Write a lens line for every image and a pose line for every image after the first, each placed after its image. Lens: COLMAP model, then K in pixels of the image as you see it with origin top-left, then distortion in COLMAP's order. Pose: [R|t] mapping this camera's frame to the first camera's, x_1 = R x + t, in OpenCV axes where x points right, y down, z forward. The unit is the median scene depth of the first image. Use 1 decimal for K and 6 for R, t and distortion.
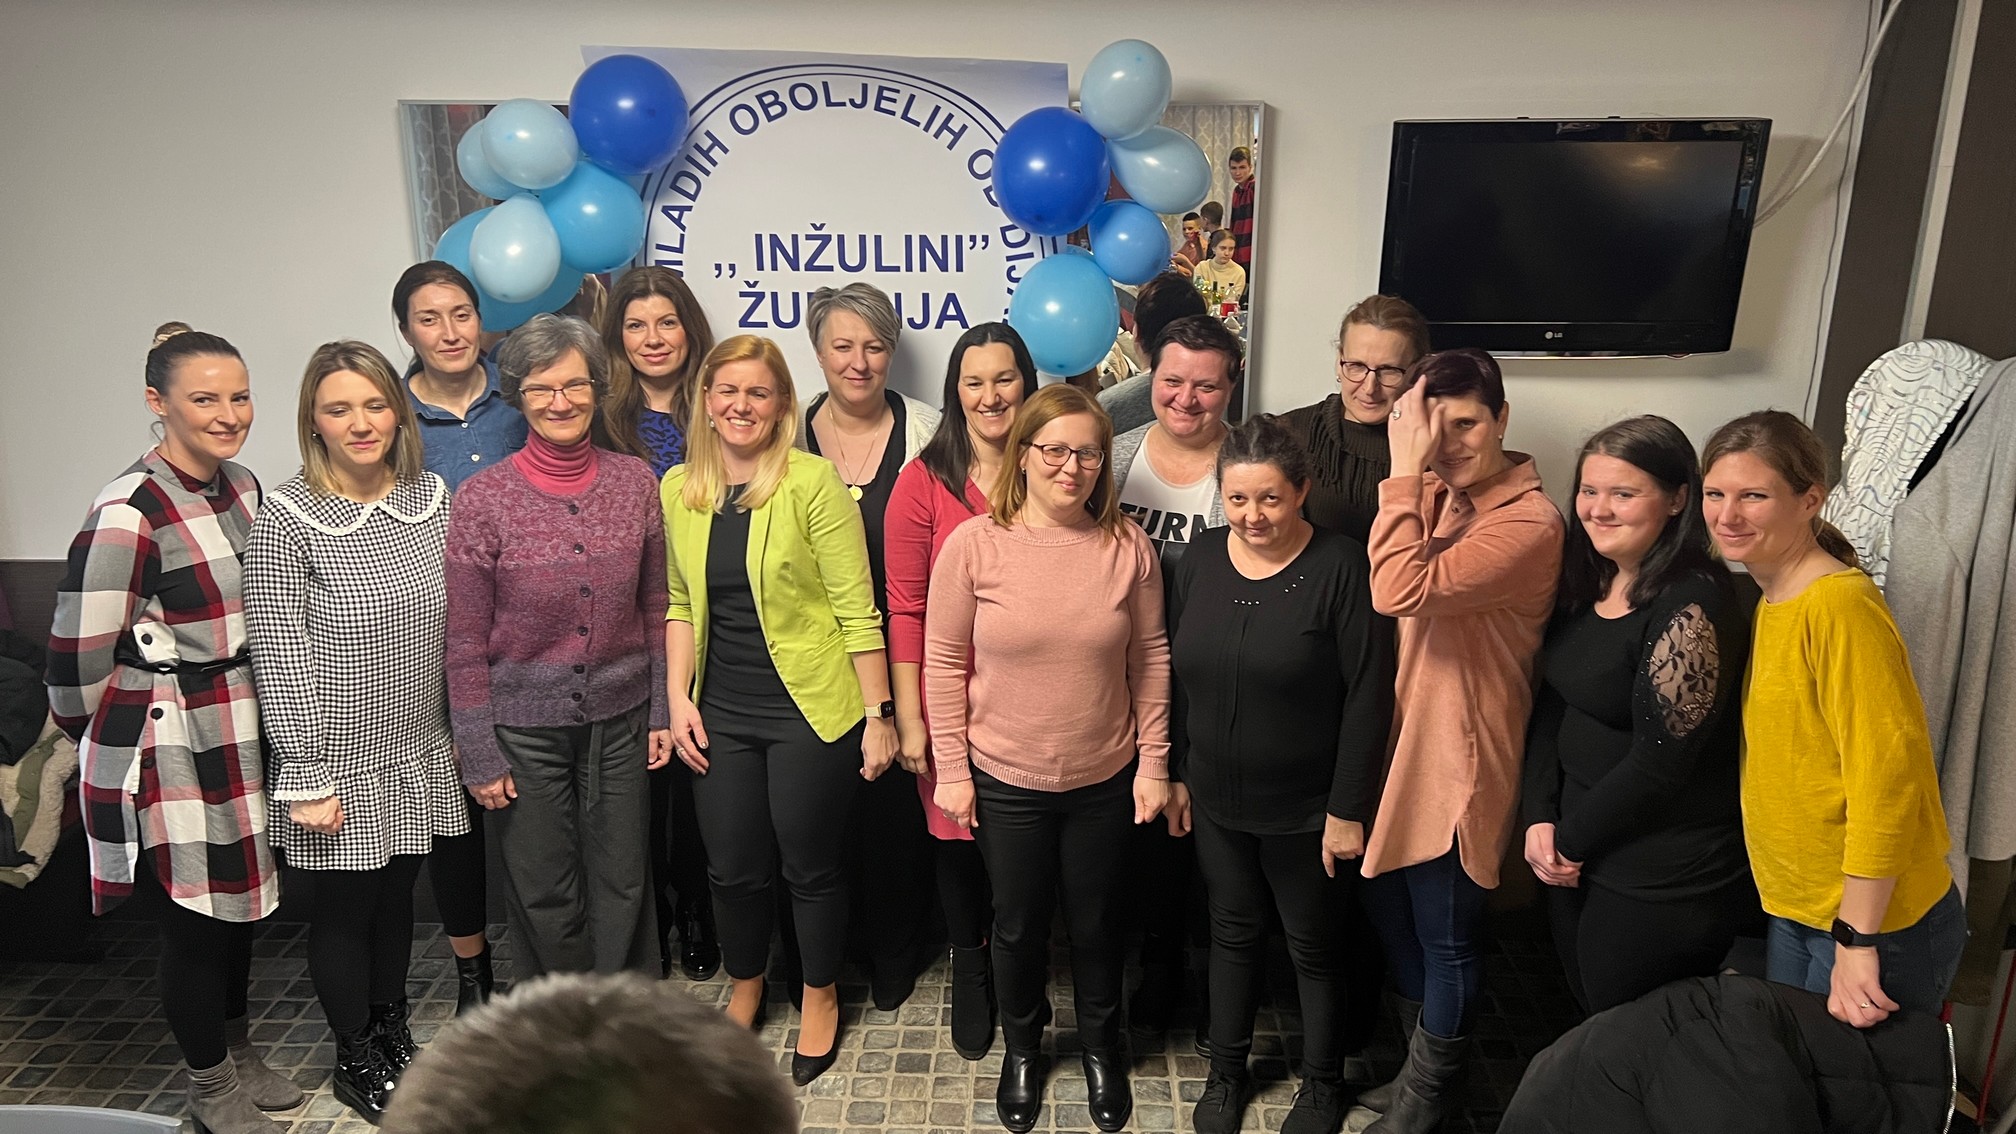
lens RADIAL K [[1503.0, 0, 1018.1], [0, 1503.0, 546.9], [0, 0, 1]] dist [0.033107, -0.029745]
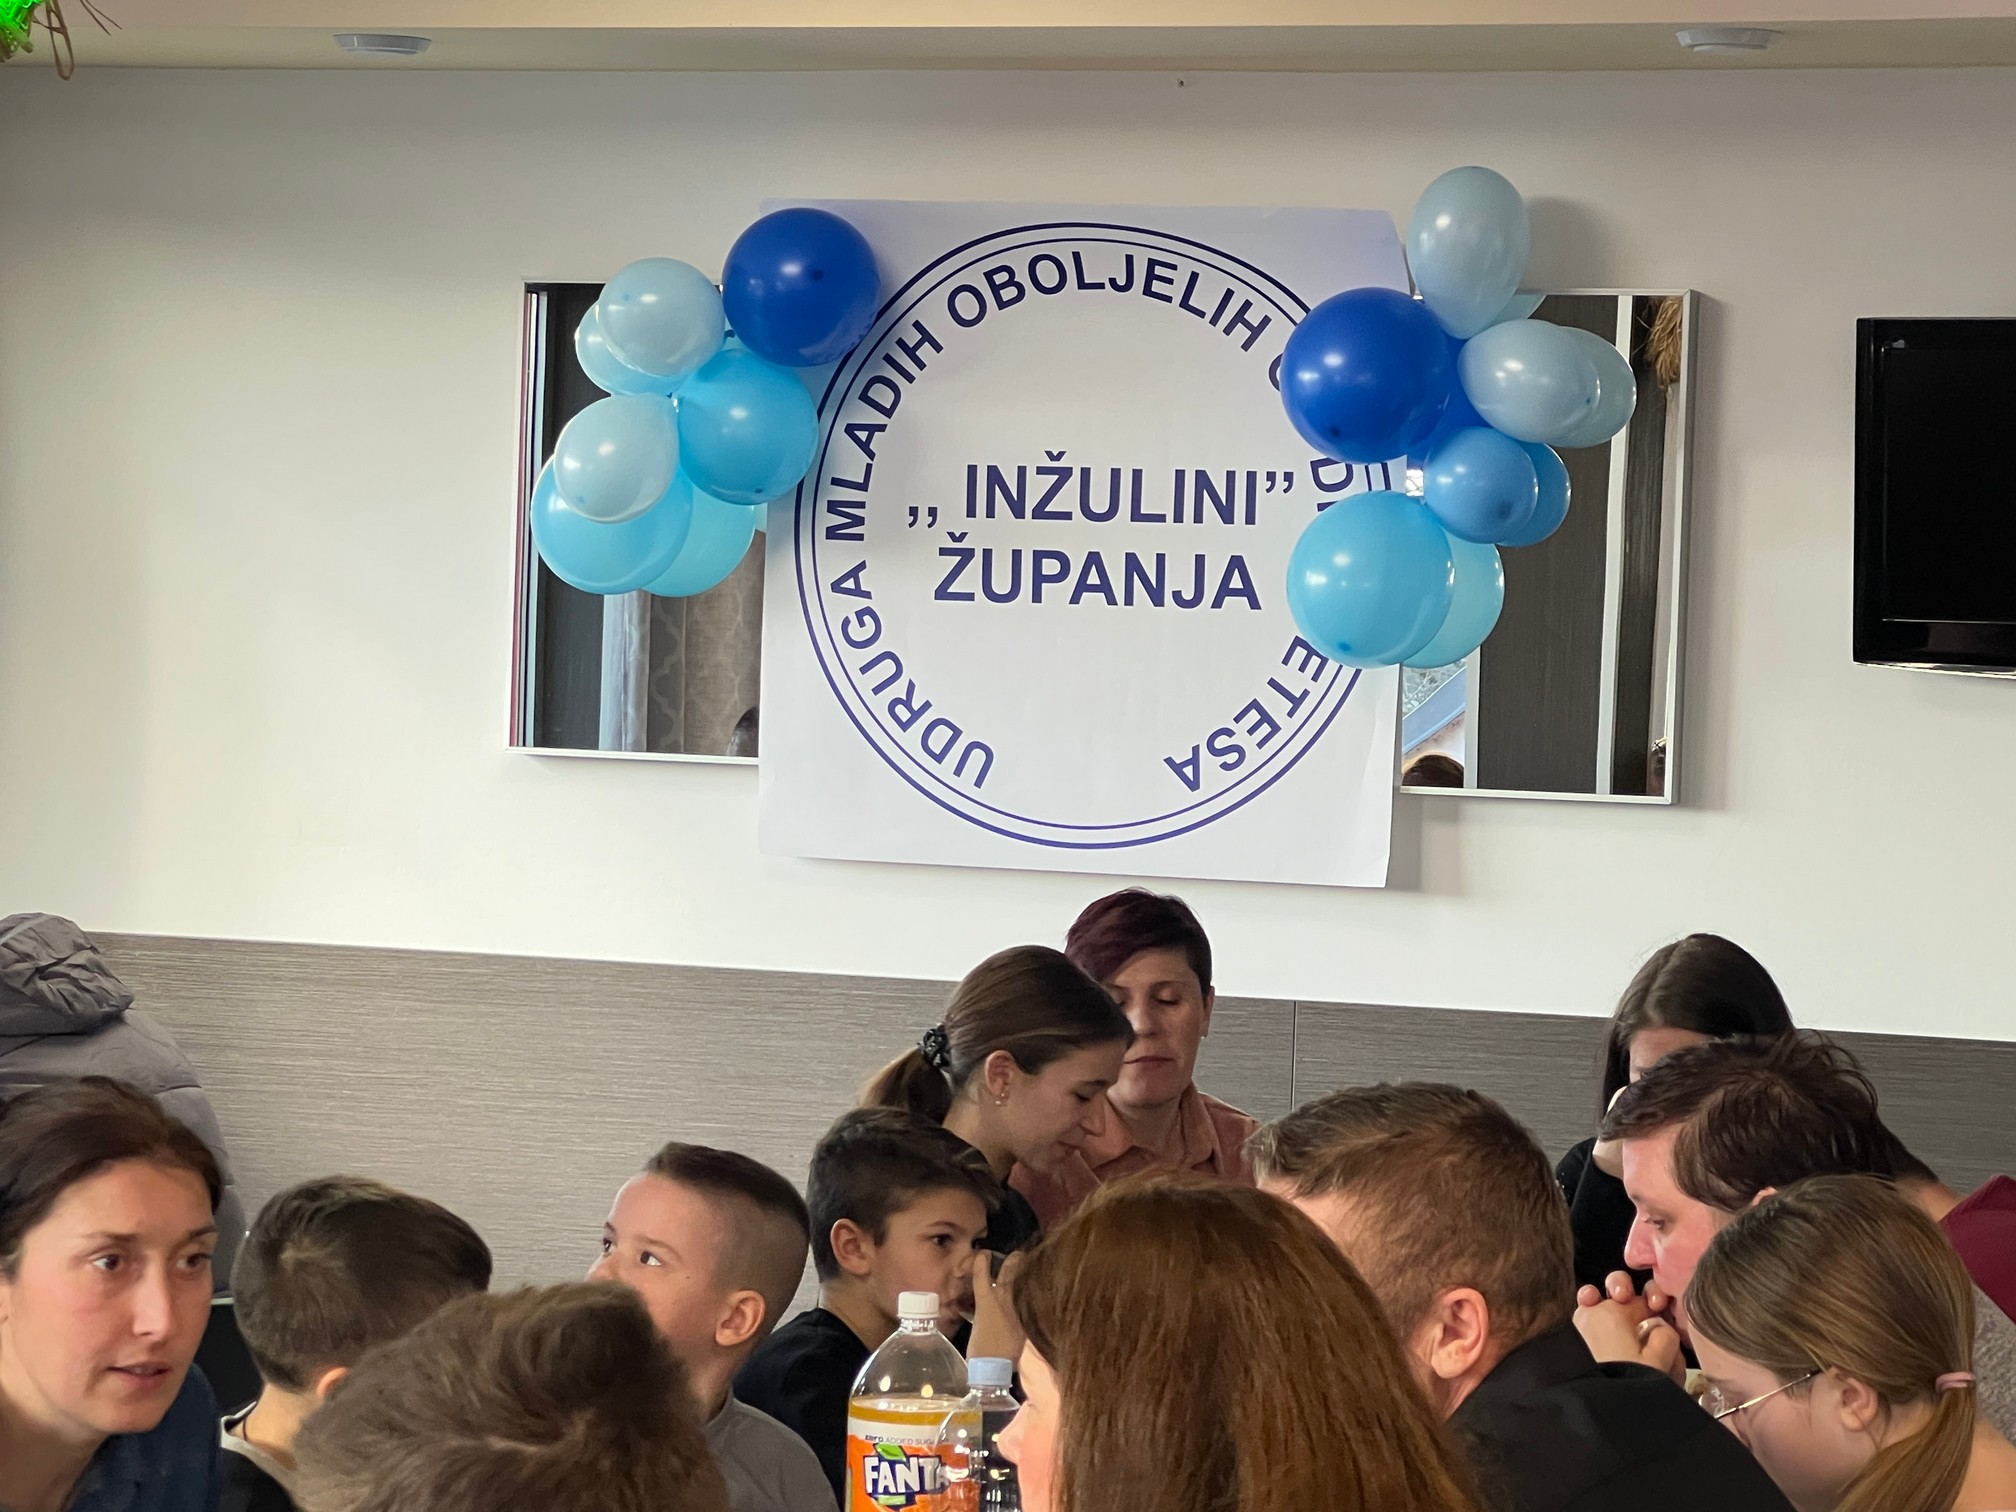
lens RADIAL K [[5709.3, 0, 1008.1], [0, 5709.3, 755.8], [0, 0, 1]] dist [-0.140038, 0.000000]
pose [[0.956245, 0.038122, -0.290072, 0.607856], [-0.115280, 0.960358, -0.253818, 0.583041], [0.268897, 0.276152, 0.922732, -1.372880]]
